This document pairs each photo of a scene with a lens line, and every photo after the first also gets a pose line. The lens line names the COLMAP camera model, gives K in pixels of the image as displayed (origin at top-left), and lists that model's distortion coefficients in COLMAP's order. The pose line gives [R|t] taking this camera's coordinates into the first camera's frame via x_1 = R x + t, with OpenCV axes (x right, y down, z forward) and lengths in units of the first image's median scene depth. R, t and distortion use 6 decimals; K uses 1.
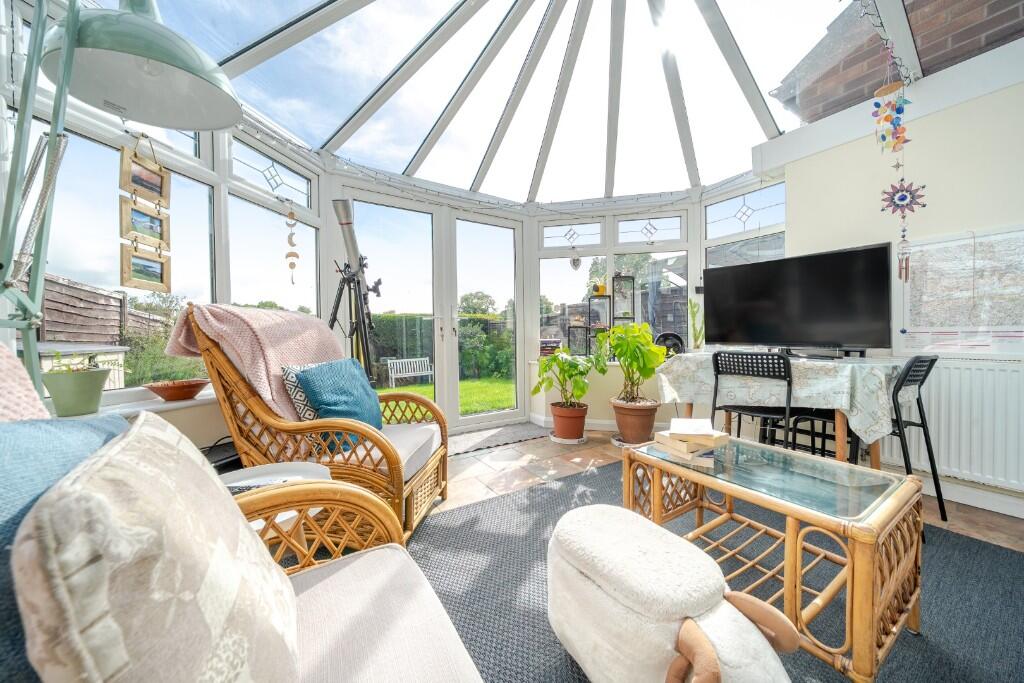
lens RADIAL K [[346.9, 0, 510.8], [0, 346.9, 340.4], [0, 0, 1]] dist [-0.000079, -0.000122]
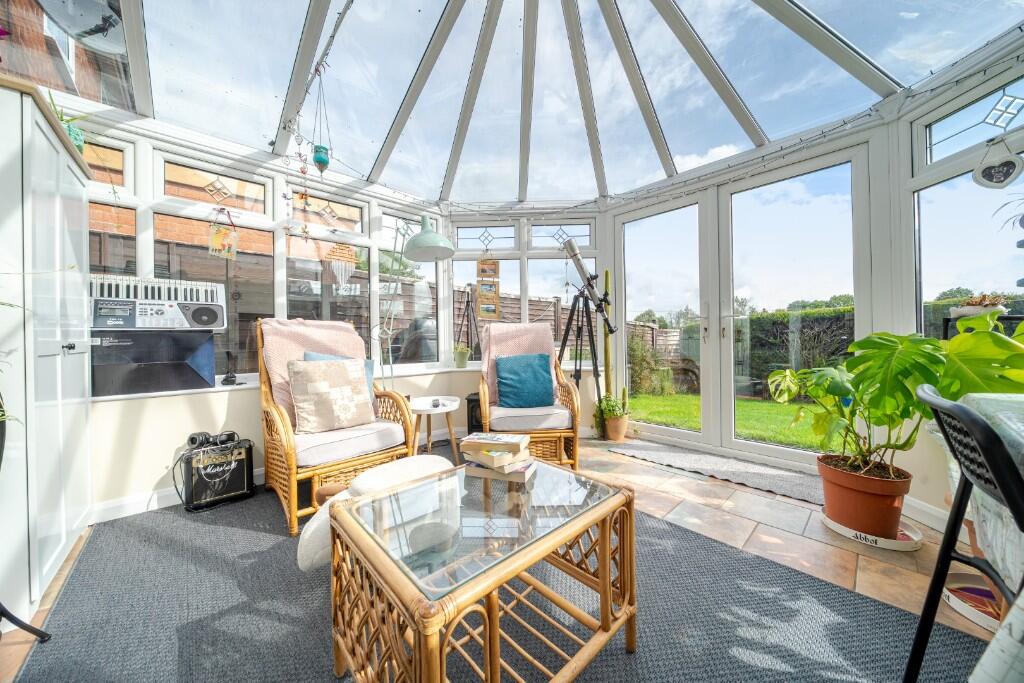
lens RADIAL K [[346.9, 0, 503.9], [0, 346.9, 342.5], [0, 0, 1]] dist [-0.000079, -0.000122]
pose [[0.189314, 0.016787, -0.981773, 0.599912], [-0.010930, 0.999828, 0.014988, -0.009434], [0.981856, 0.007893, 0.189465, 0.351404]]
